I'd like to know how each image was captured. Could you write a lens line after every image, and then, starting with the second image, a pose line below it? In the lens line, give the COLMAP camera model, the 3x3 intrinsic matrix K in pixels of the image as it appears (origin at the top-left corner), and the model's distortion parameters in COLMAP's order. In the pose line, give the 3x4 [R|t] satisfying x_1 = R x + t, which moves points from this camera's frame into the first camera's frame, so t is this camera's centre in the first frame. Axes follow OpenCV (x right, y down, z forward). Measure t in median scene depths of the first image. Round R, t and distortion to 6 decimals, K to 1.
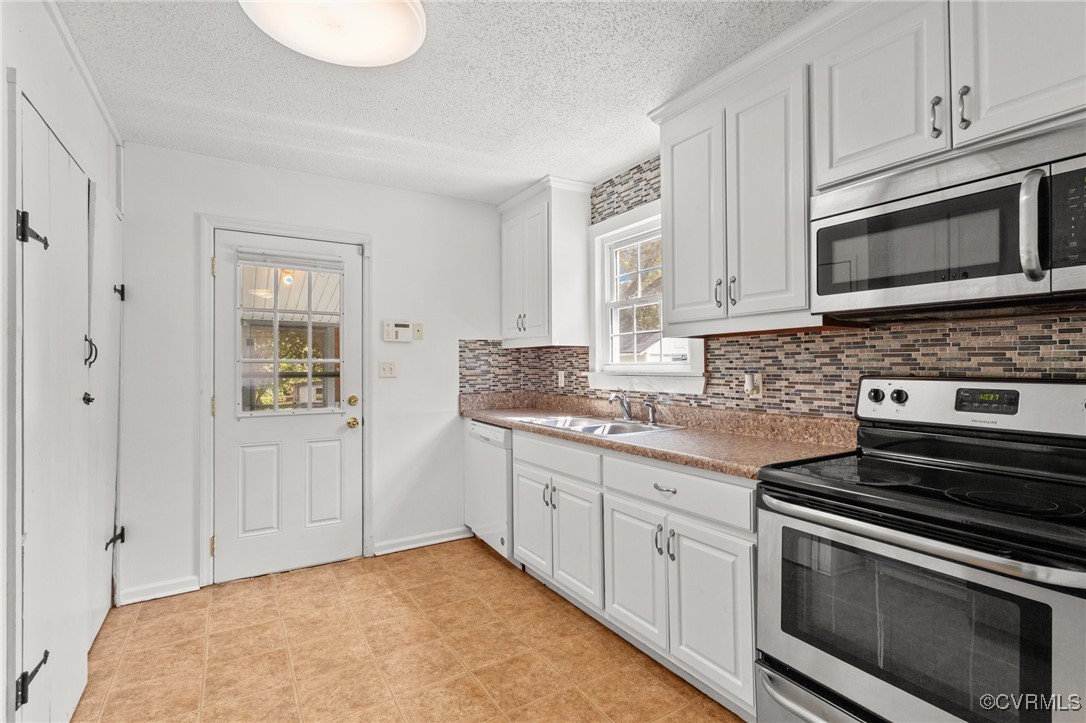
lens RADIAL K [[514.7, 0, 559.0], [0, 514.7, 359.9], [0, 0, 1]] dist [-0.000119, -0.000051]
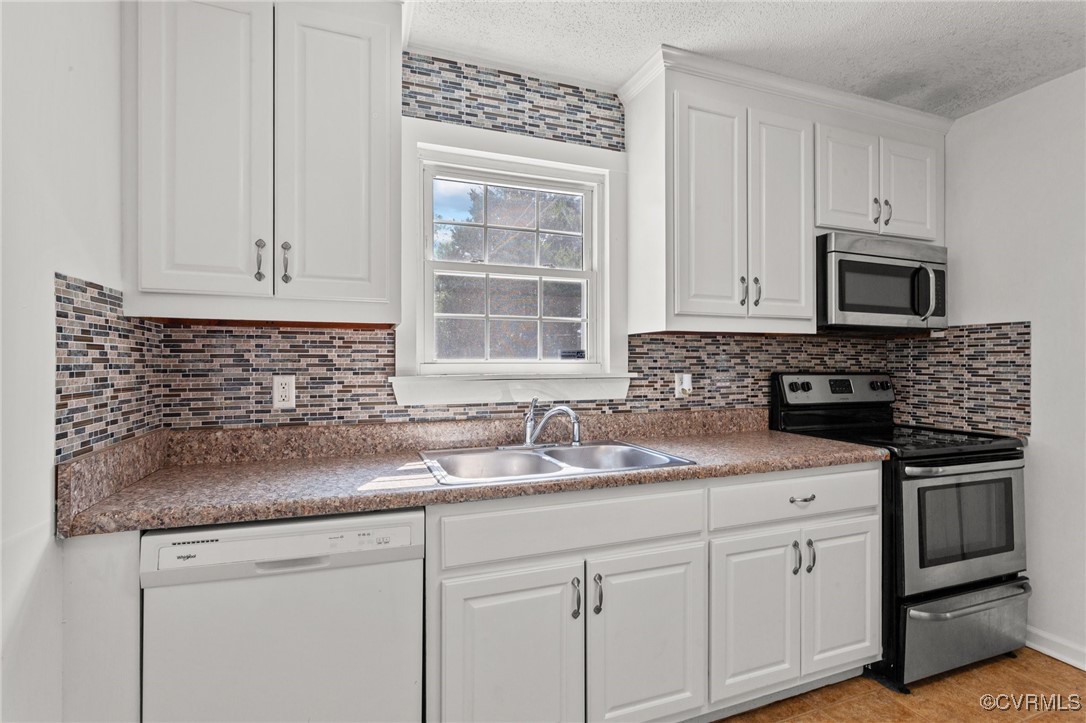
lens RADIAL K [[514.7, 0, 559.0], [0, 514.7, 359.9], [0, 0, 1]] dist [-0.000119, -0.000051]
pose [[0.196998, 0.013981, 0.980304, -0.609316], [-0.010263, 0.999873, -0.012198, 0.014815], [-0.980350, -0.007658, 0.197117, 0.972376]]
